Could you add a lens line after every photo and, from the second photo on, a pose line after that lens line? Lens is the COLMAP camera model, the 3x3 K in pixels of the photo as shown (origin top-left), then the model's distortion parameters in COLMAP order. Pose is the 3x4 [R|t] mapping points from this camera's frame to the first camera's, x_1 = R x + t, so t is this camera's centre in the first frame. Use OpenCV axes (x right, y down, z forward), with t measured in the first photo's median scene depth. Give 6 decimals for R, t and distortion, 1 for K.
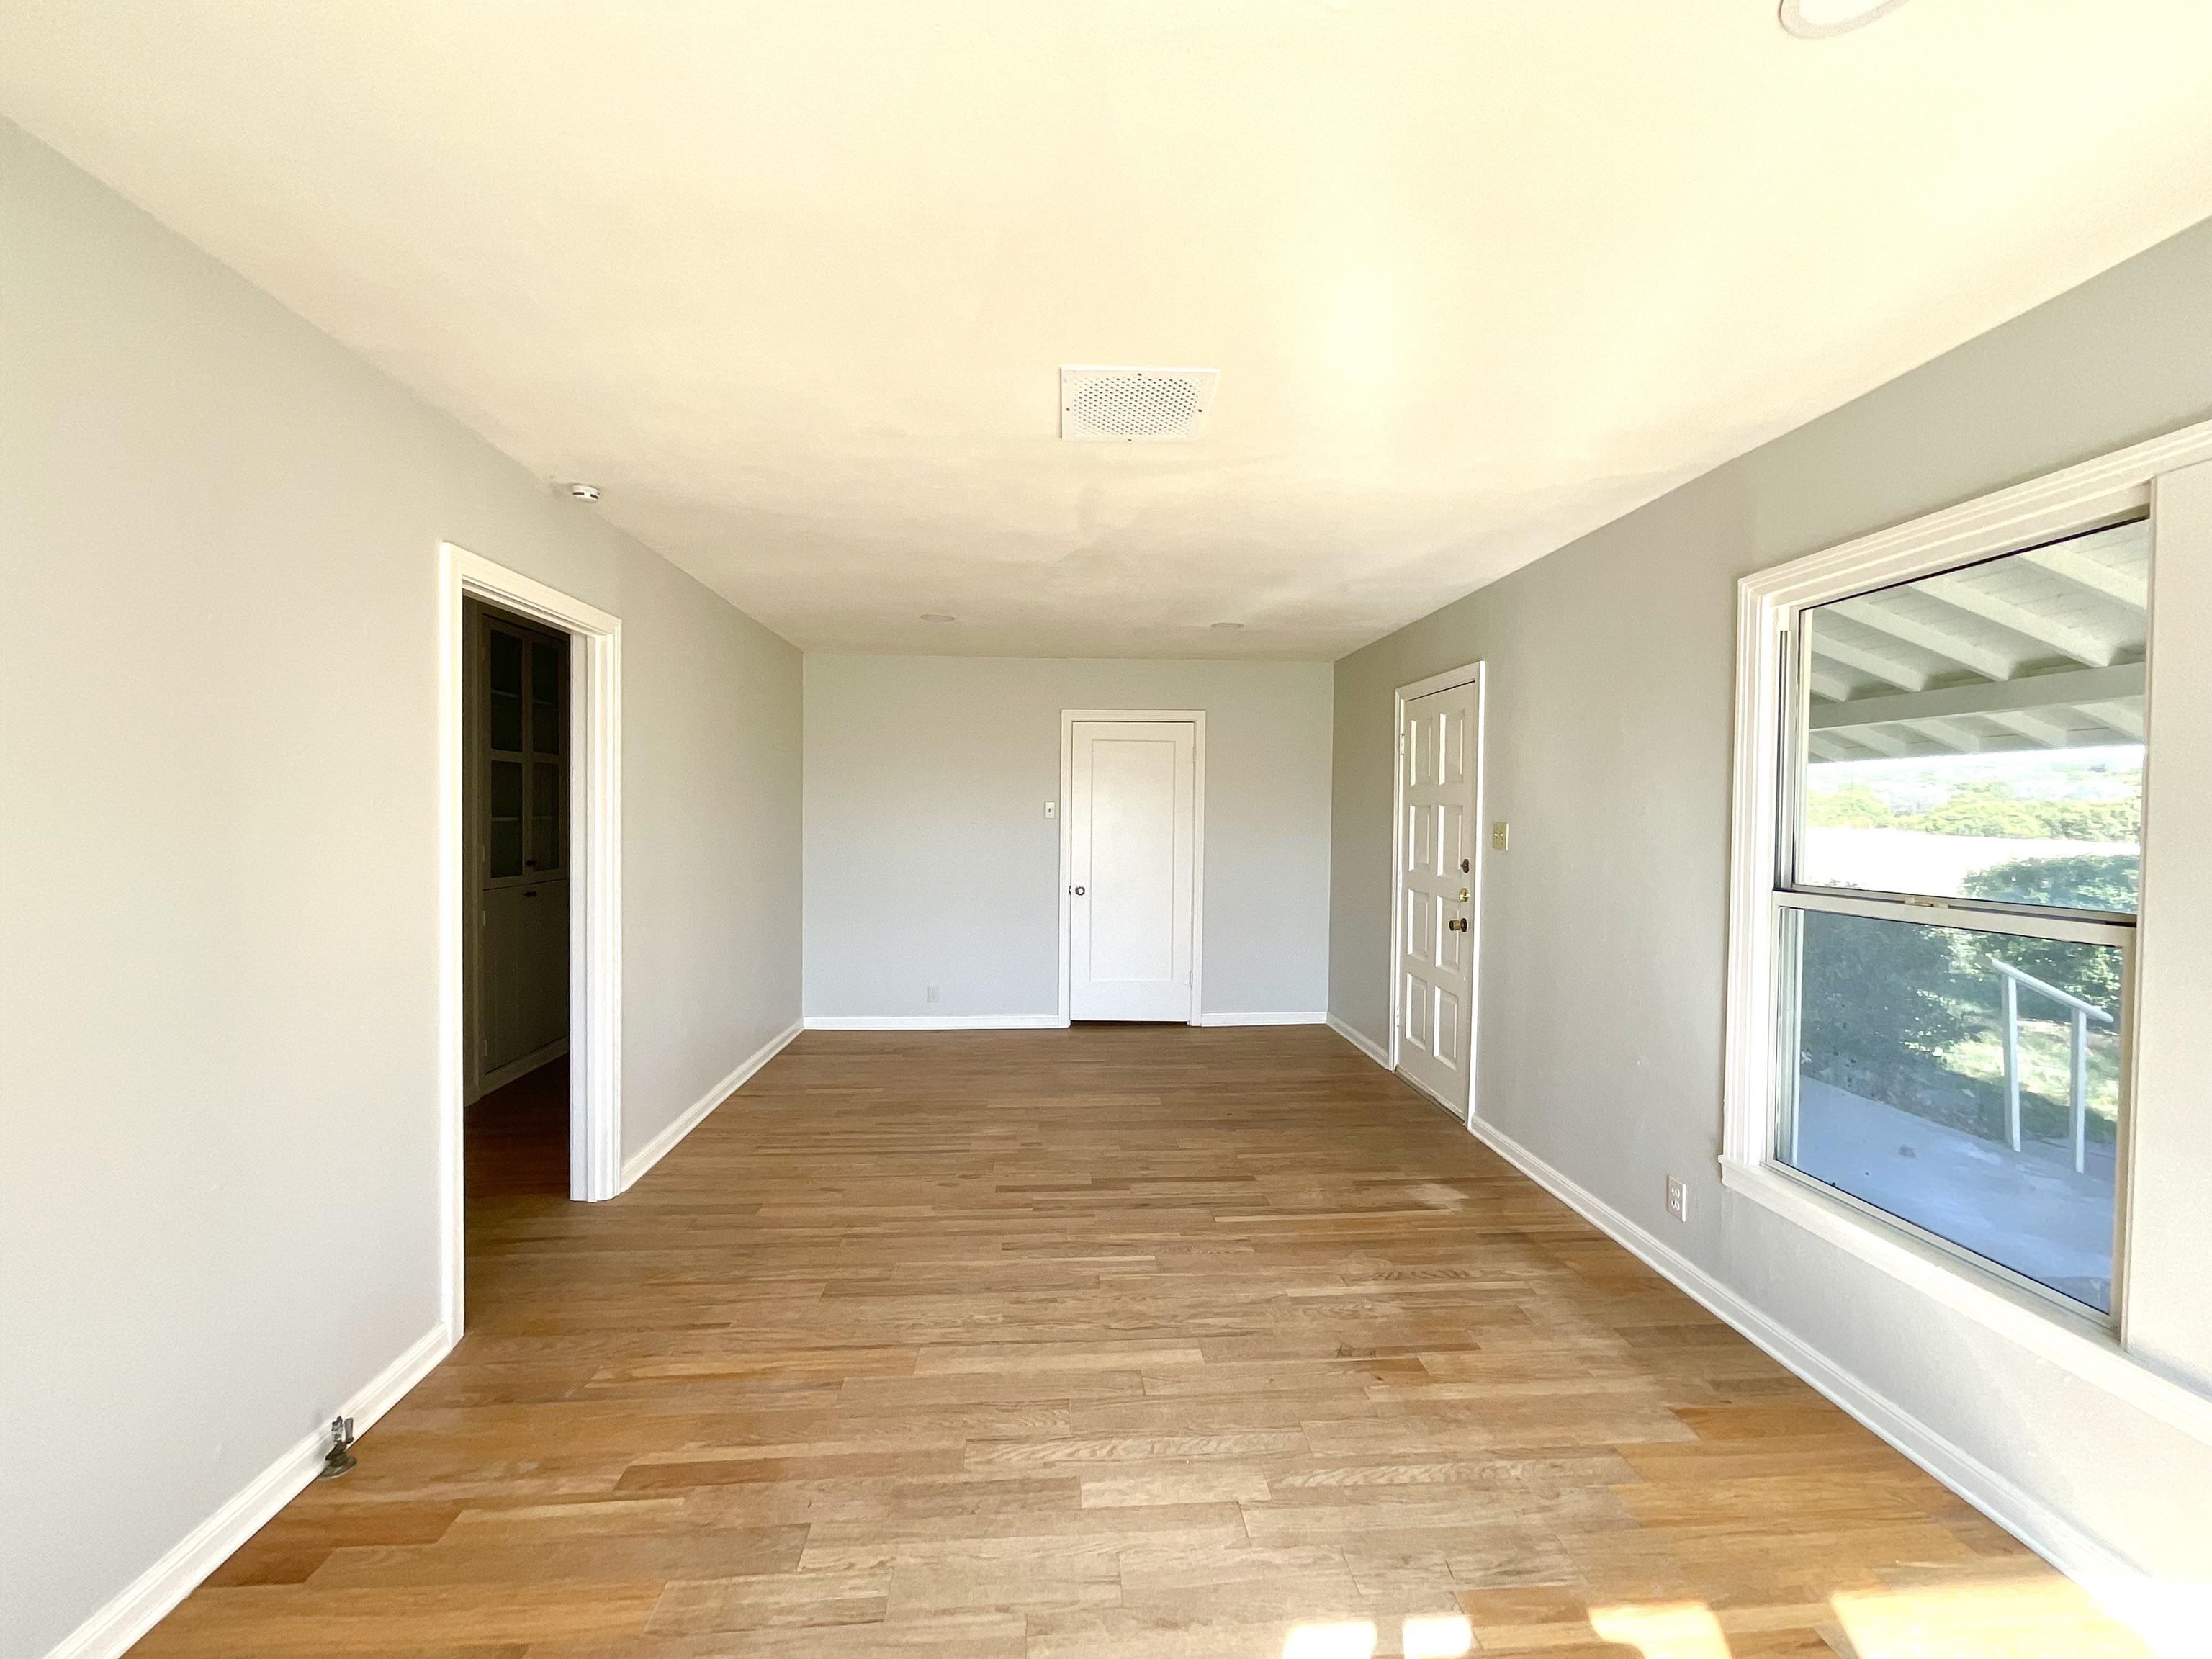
lens RADIAL K [[885.6, 0, 1106.0], [0, 885.6, 829.5], [0, 0, 1]] dist [-0.036692, 0.018900]
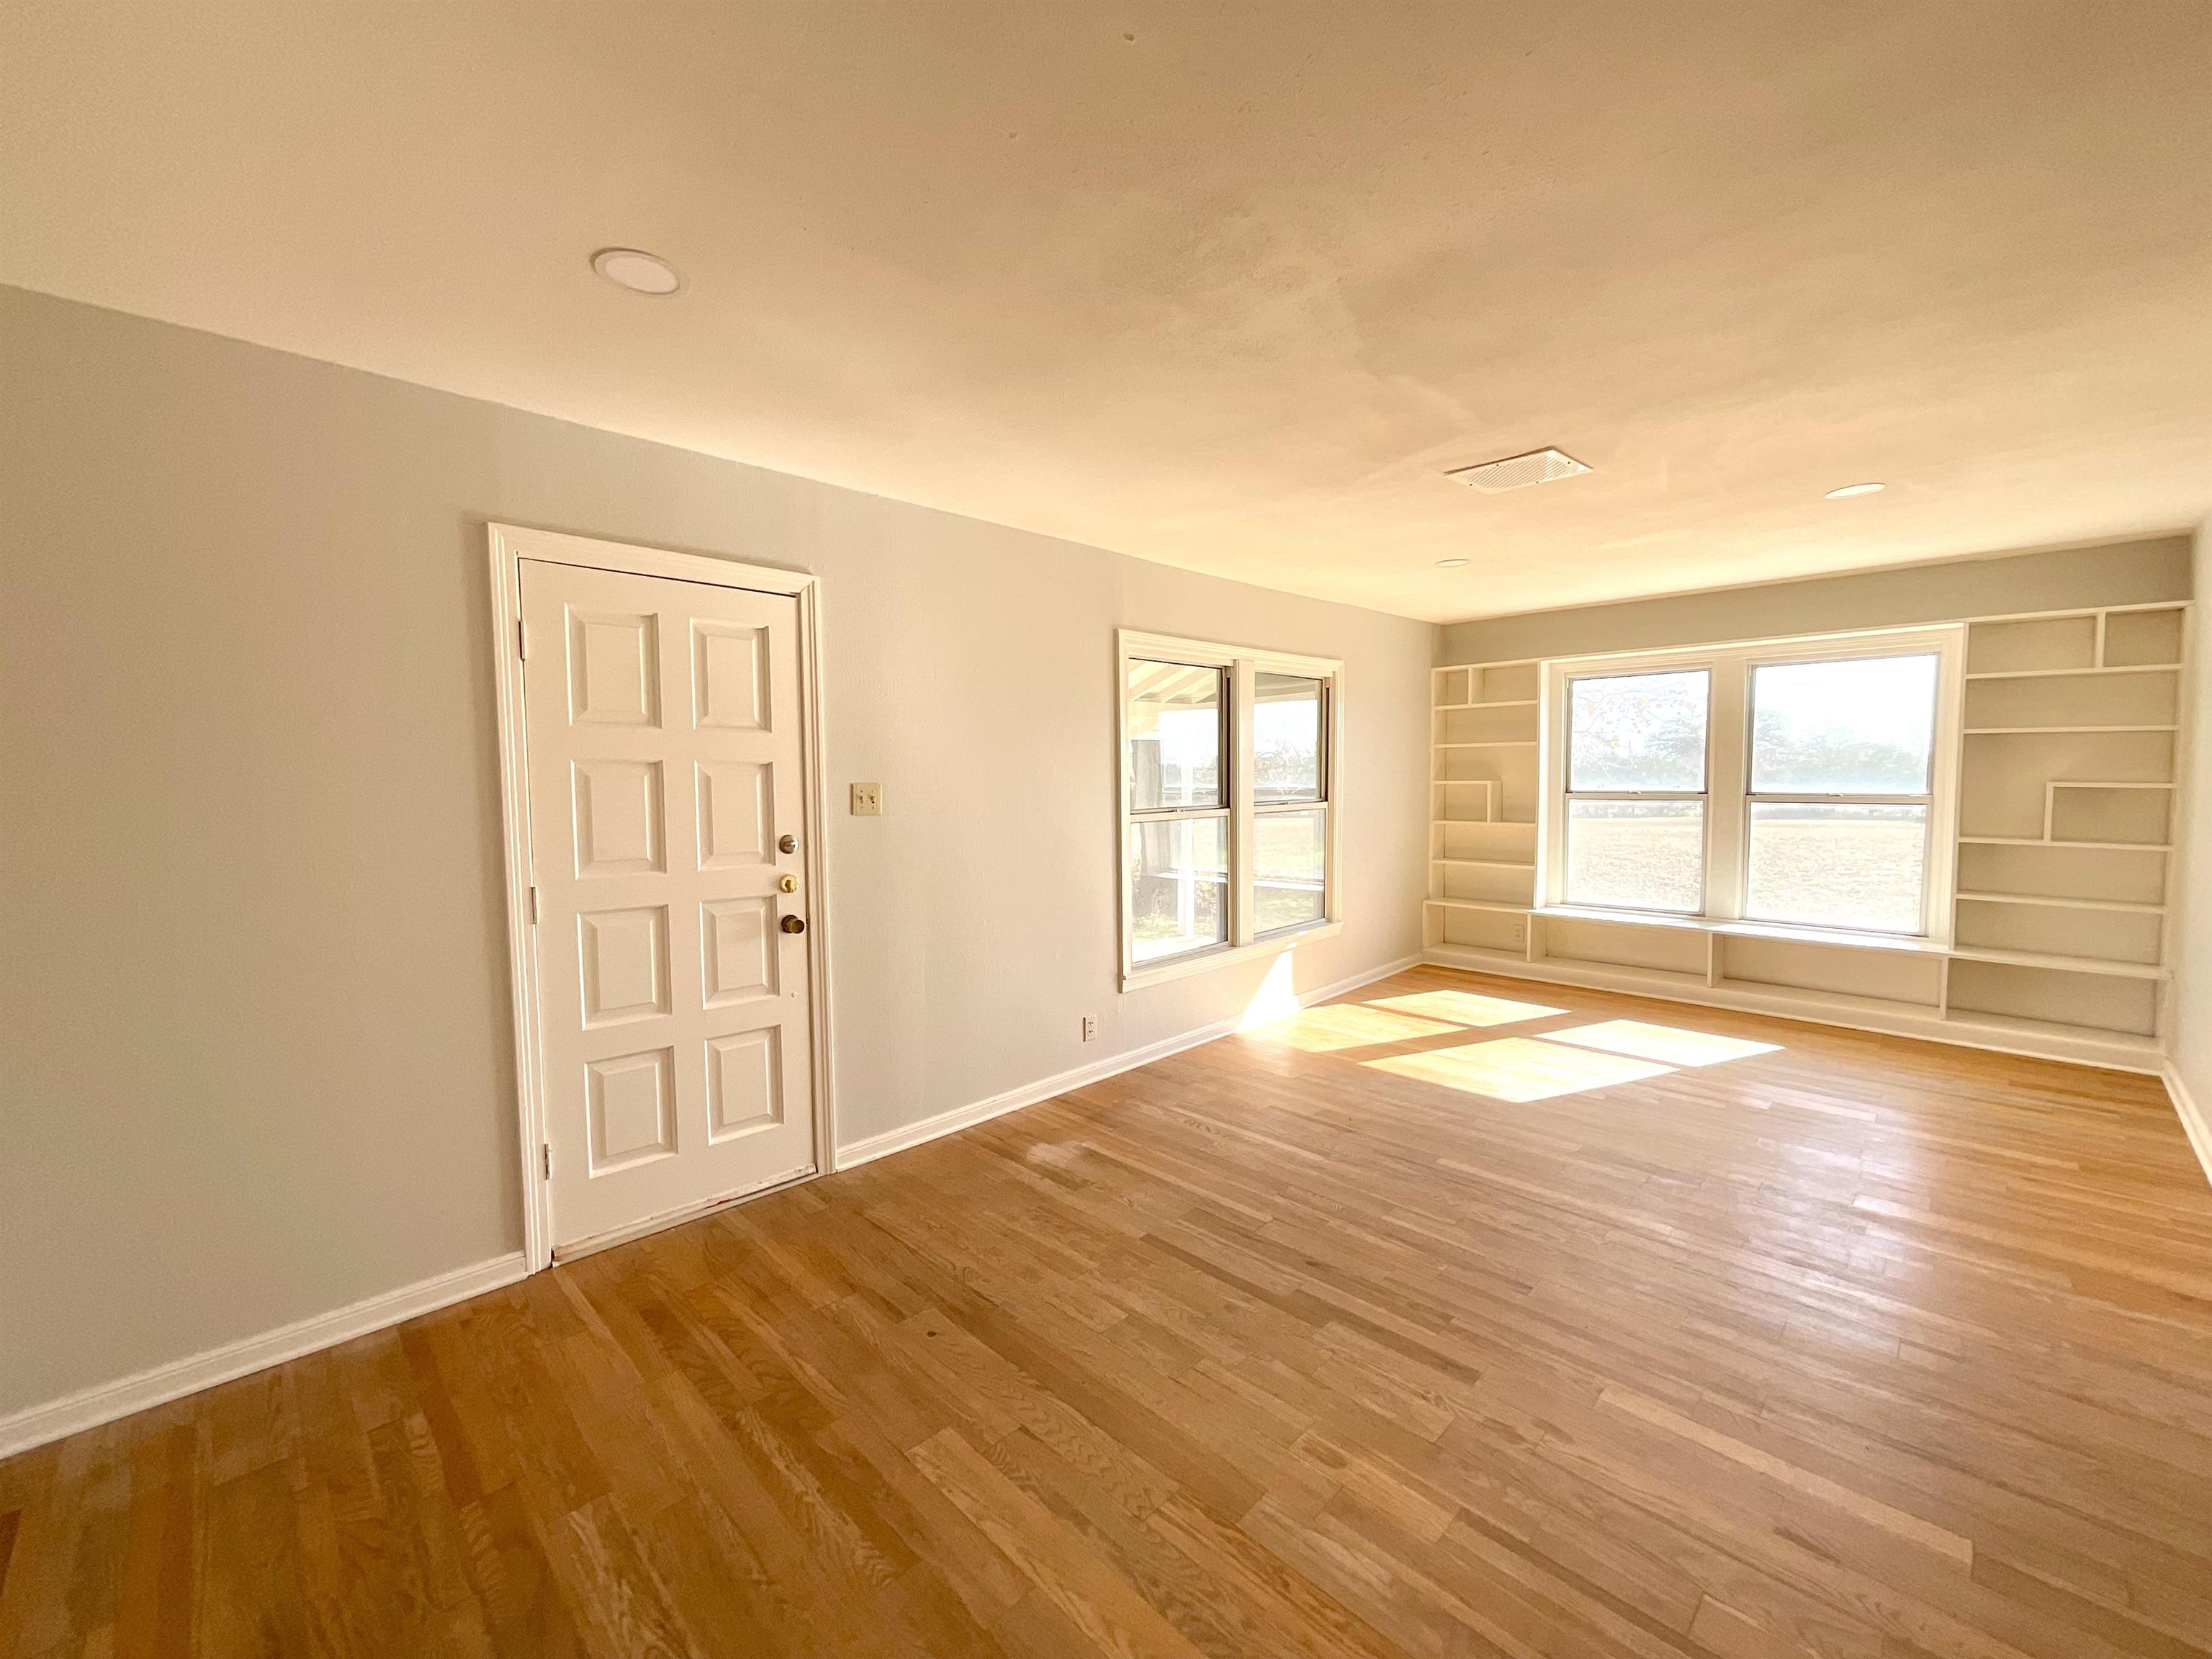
lens RADIAL K [[892.1, 0, 1103.9], [0, 892.1, 833.2], [0, 0, 1]] dist [-0.002391, 0.001089]
pose [[-0.649592, -0.051103, 0.758564, -0.499975], [0.019086, 0.996328, 0.083465, -0.038402], [-0.760044, 0.068697, -0.646231, 1.921305]]
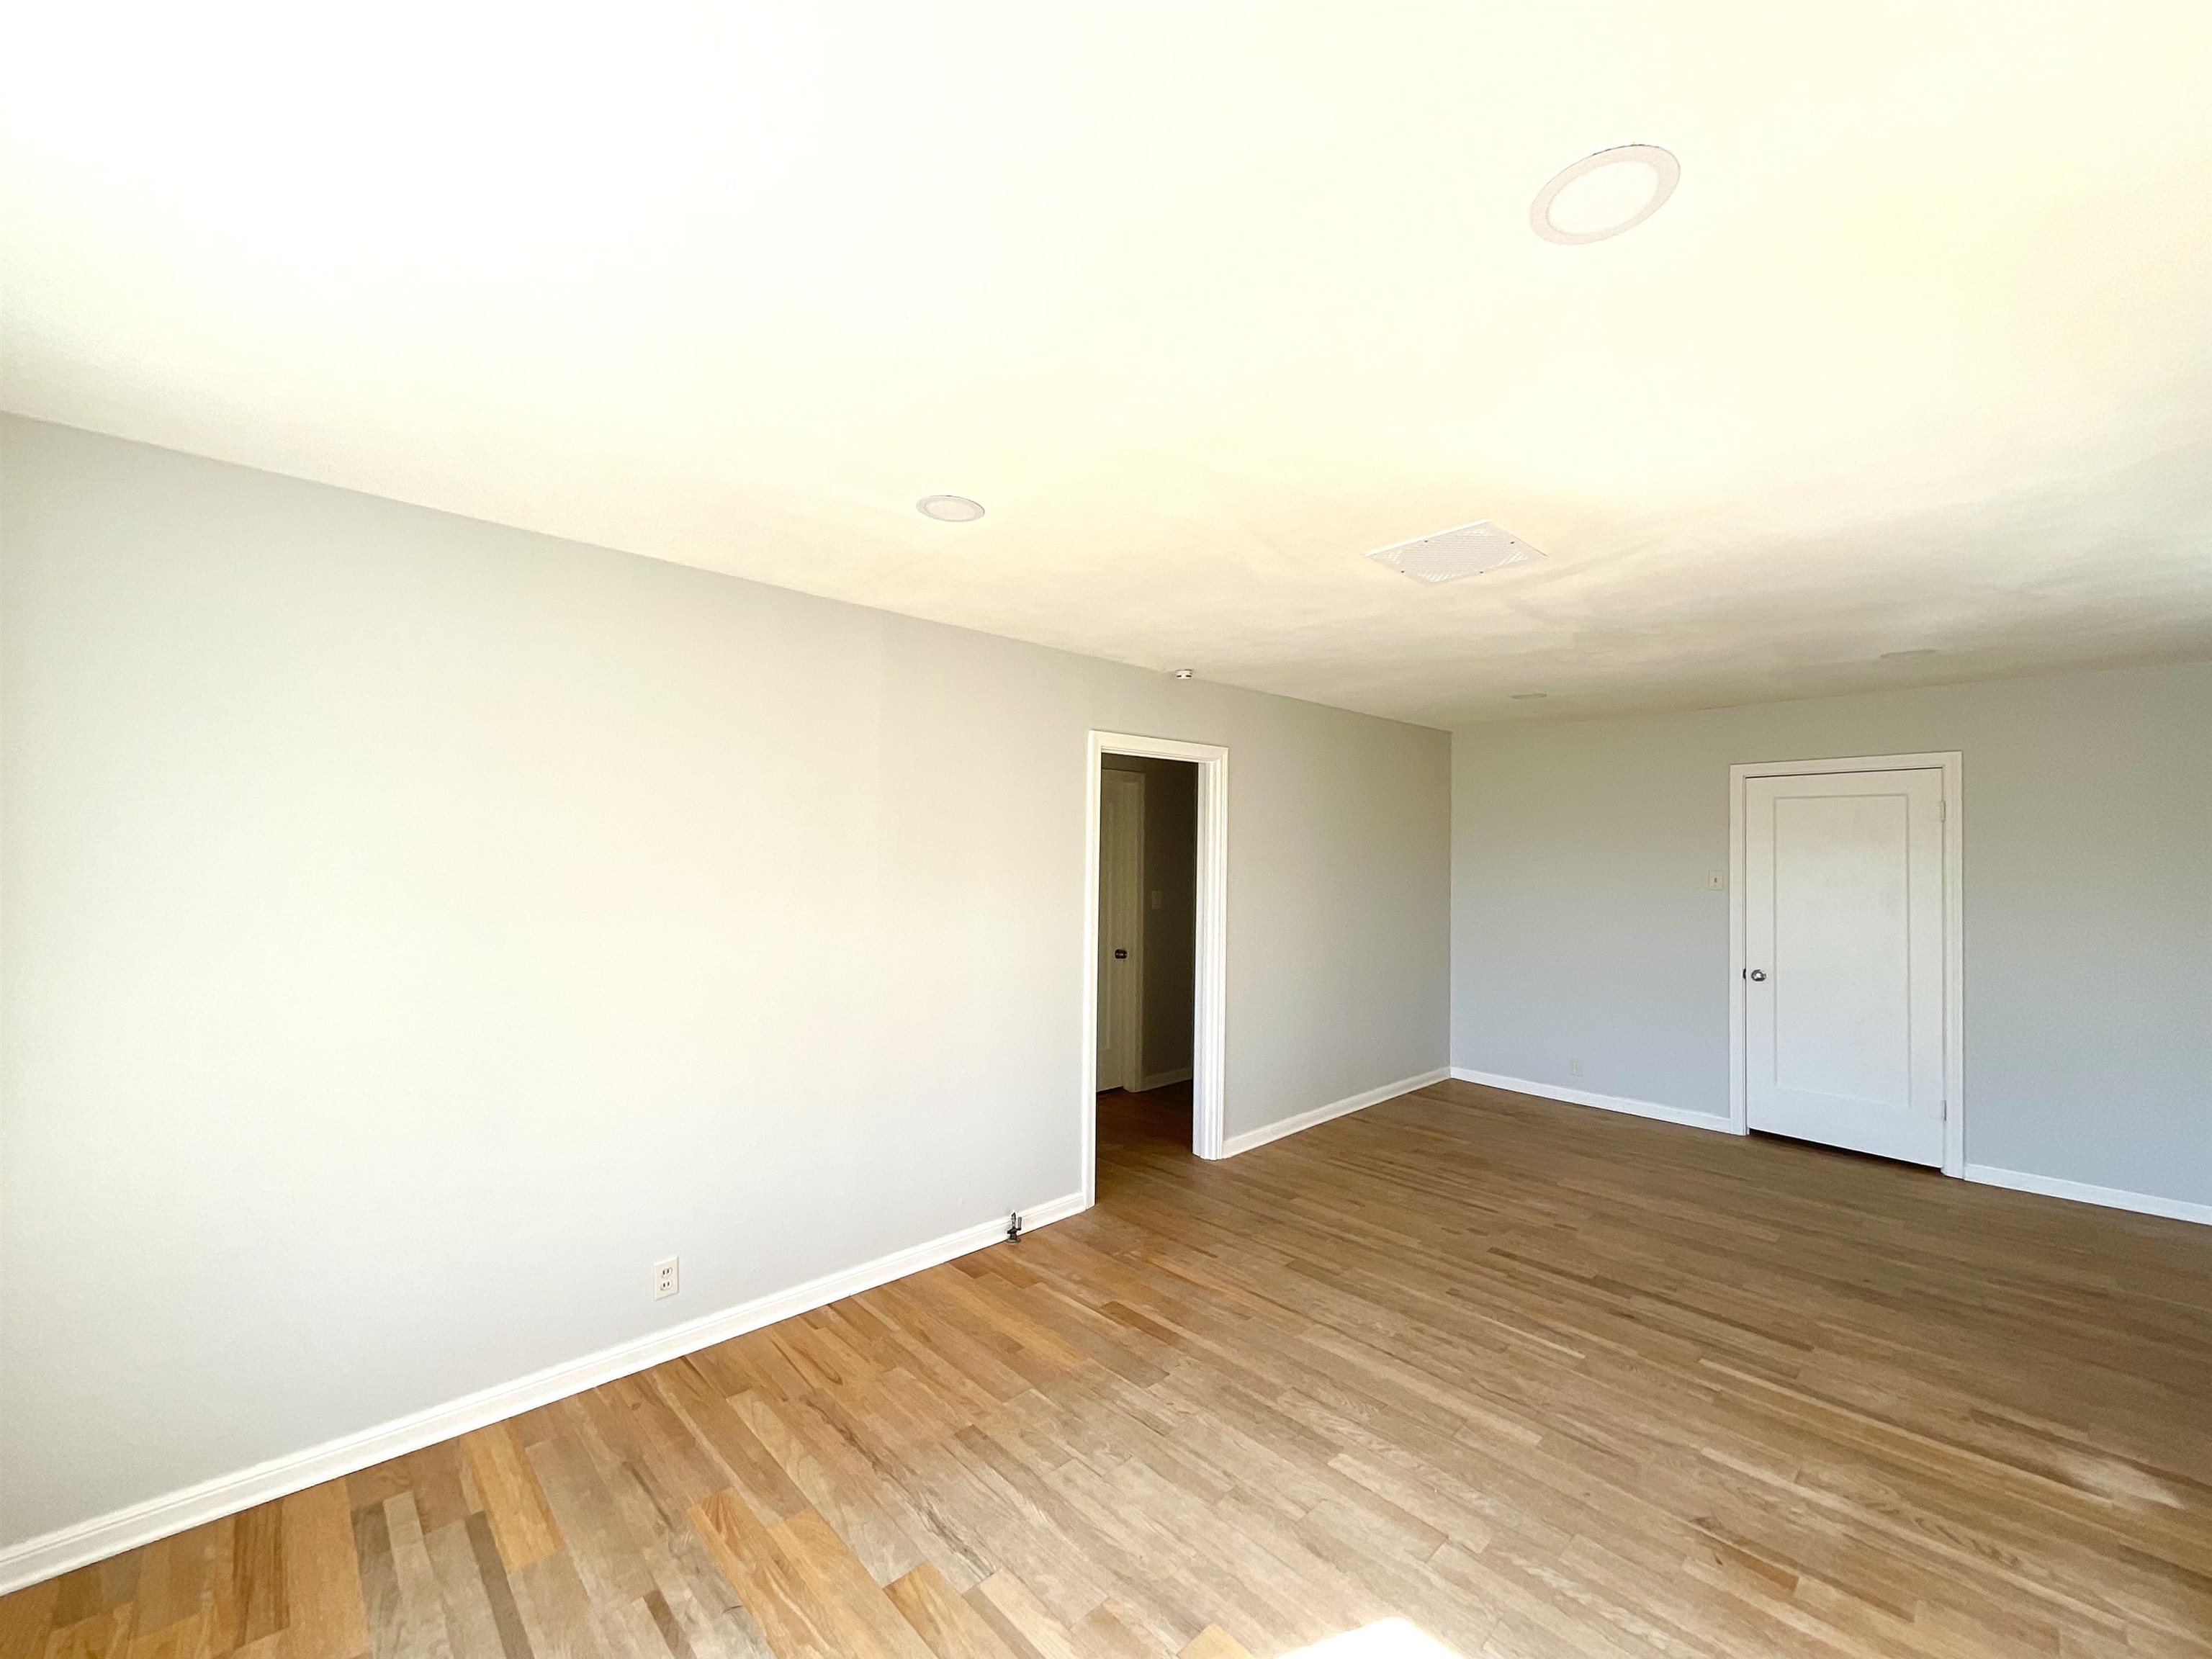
lens RADIAL K [[880.9, 0, 1106.0], [0, 880.9, 829.5], [0, 0, 1]] dist [0.001506, -0.003333]
pose [[0.633093, -0.023278, -0.773726, 0.504334], [-0.018018, 0.998834, -0.044793, -0.047926], [0.773866, 0.042300, 0.631935, -0.057646]]
